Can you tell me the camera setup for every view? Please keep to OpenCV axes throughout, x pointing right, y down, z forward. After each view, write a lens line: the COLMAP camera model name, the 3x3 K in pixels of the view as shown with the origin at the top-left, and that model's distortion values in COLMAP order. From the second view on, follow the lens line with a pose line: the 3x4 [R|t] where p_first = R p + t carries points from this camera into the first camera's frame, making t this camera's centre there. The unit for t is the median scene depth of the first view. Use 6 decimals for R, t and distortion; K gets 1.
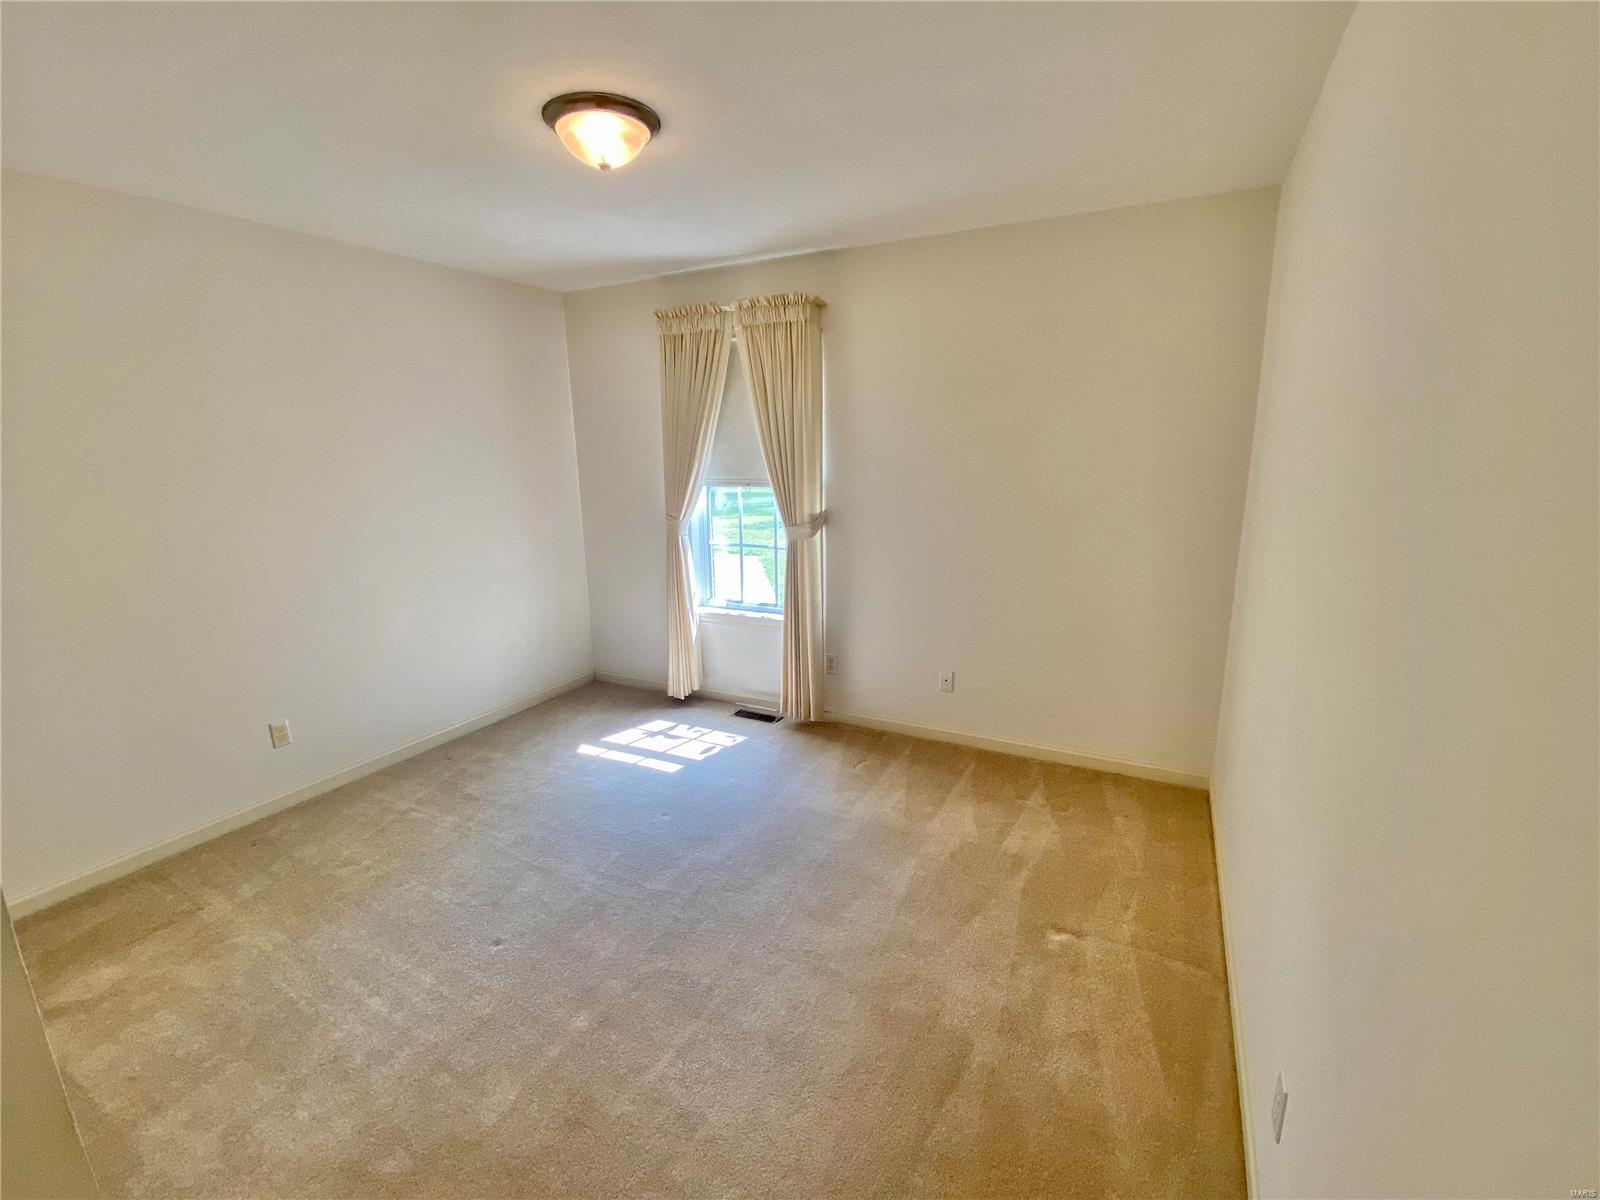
lens RADIAL K [[701.6, 0, 800.0], [0, 701.6, 600.0], [0, 0, 1]] dist [-0.000518, -0.000073]
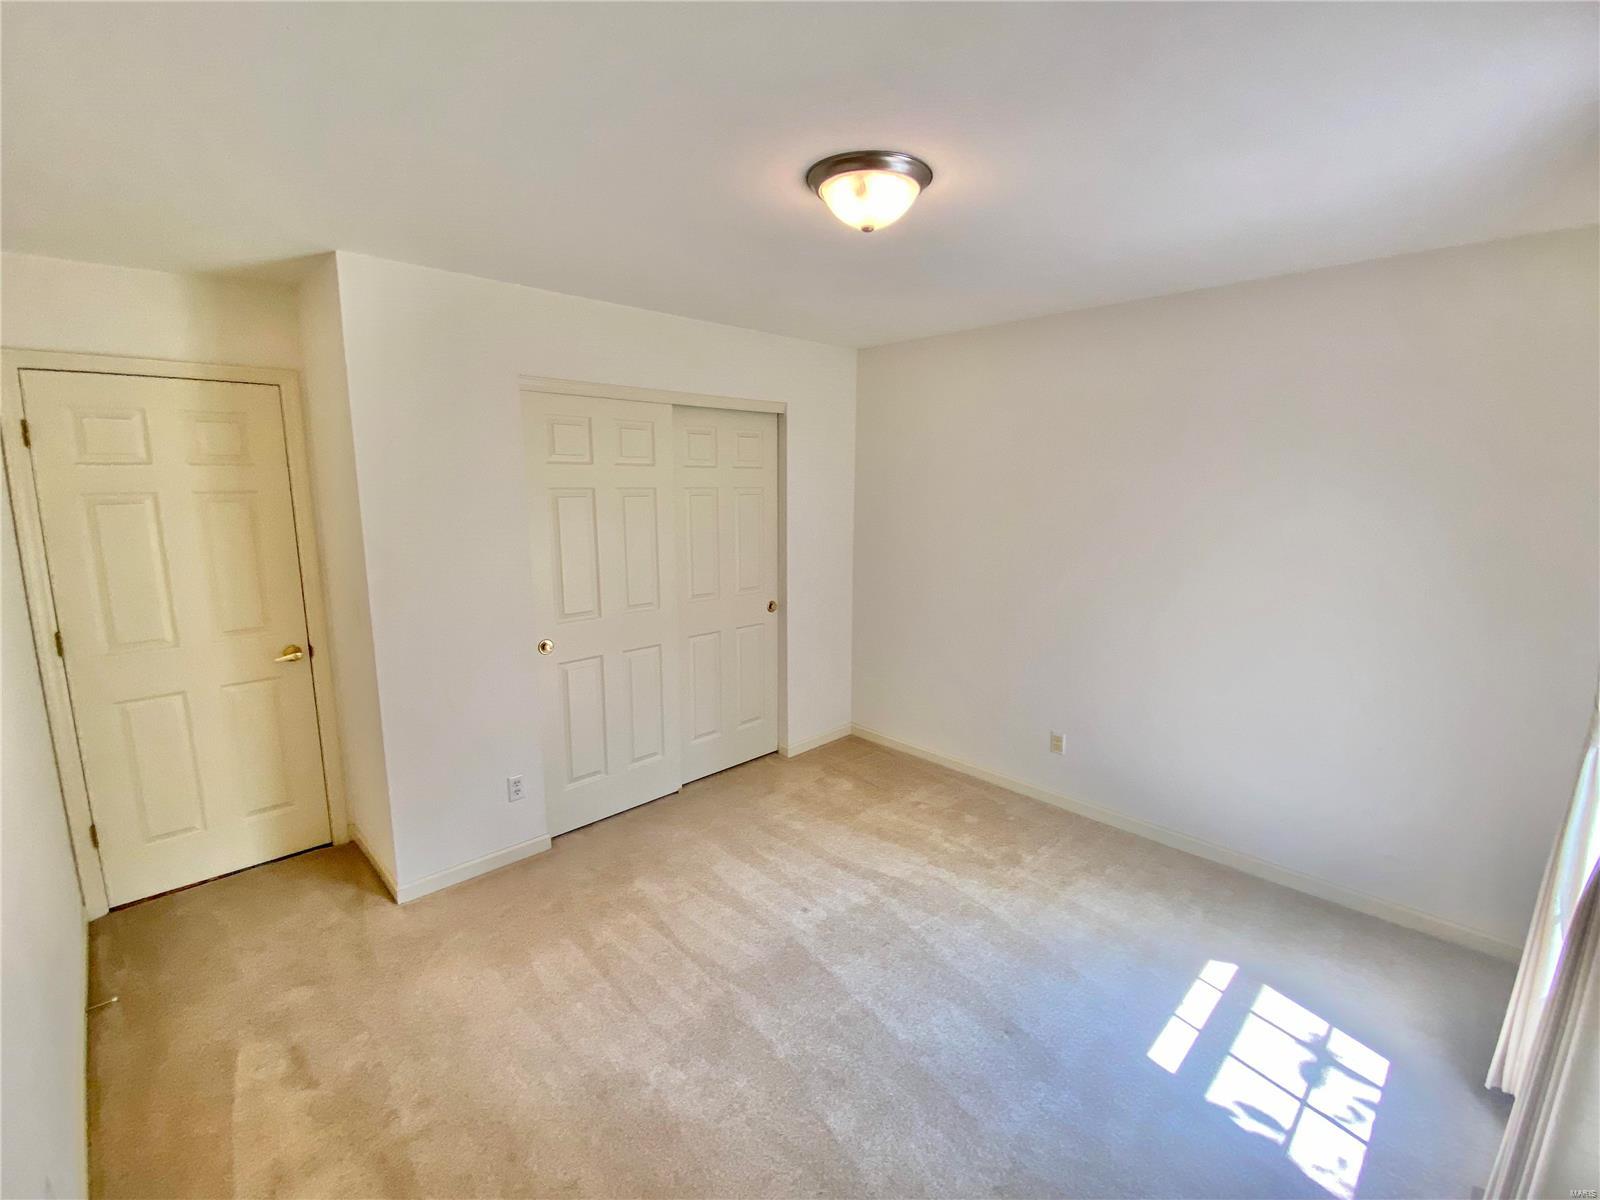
lens RADIAL K [[701.6, 0, 800.0], [0, 701.6, 600.0], [0, 0, 1]] dist [-0.000518, -0.000073]
pose [[-0.328962, 0.164085, -0.929979, 0.392747], [-0.201664, 0.949866, 0.238928, -0.198178], [0.922559, 0.266142, -0.279380, 0.741732]]
